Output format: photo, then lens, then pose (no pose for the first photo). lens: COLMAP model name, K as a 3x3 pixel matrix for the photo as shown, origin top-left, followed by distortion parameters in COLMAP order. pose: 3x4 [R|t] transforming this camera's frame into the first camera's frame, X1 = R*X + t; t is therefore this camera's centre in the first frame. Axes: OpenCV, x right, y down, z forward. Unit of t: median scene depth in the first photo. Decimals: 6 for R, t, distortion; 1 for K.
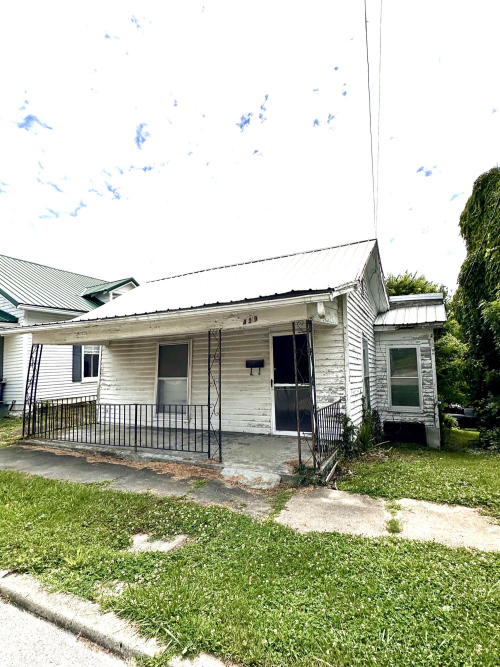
lens RADIAL K [[337.1, 0, 252.5], [0, 337.1, 336.3], [0, 0, 1]] dist [0.001564, -0.000088]
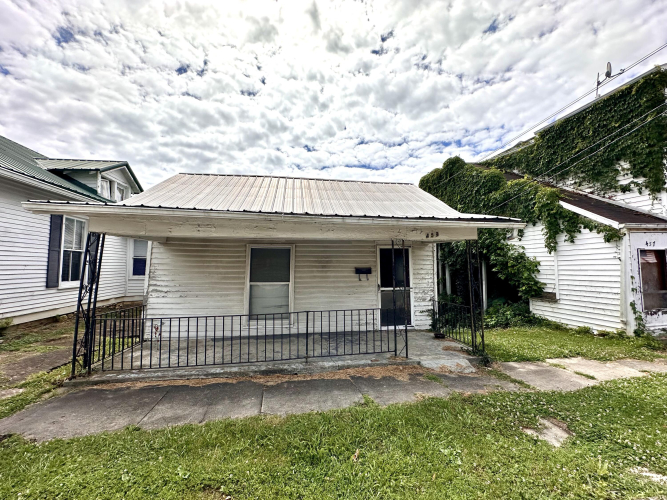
lens RADIAL K [[267.3, 0, 336.8], [0, 267.3, 248.9], [0, 0, 1]] dist [0.001498, 0.000648]
pose [[0.808776, 0.076035, 0.583181, -0.551860], [-0.073362, 0.996906, -0.028235, 0.035719], [-0.583523, -0.019947, 0.811852, 0.279126]]
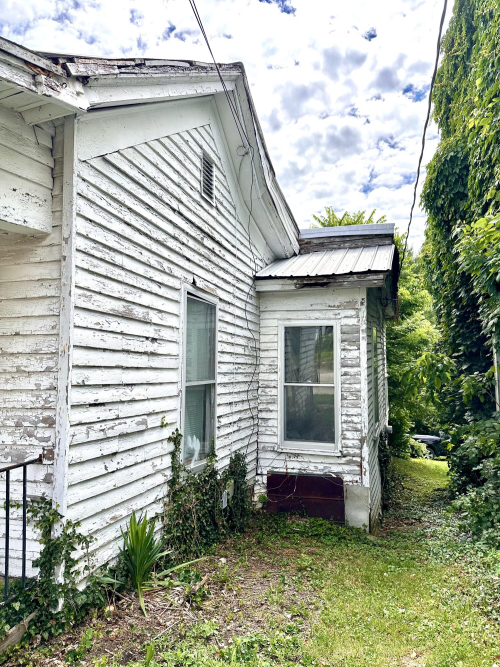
lens RADIAL K [[461.7, 0, 247.5], [0, 461.7, 337.9], [0, 0, 1]] dist [0.033352, -0.011780]
pose [[0.988917, 0.024972, 0.146354, 0.314236], [-0.030309, 0.998950, 0.034349, 0.039453], [-0.145343, -0.038405, 0.988636, 0.415091]]
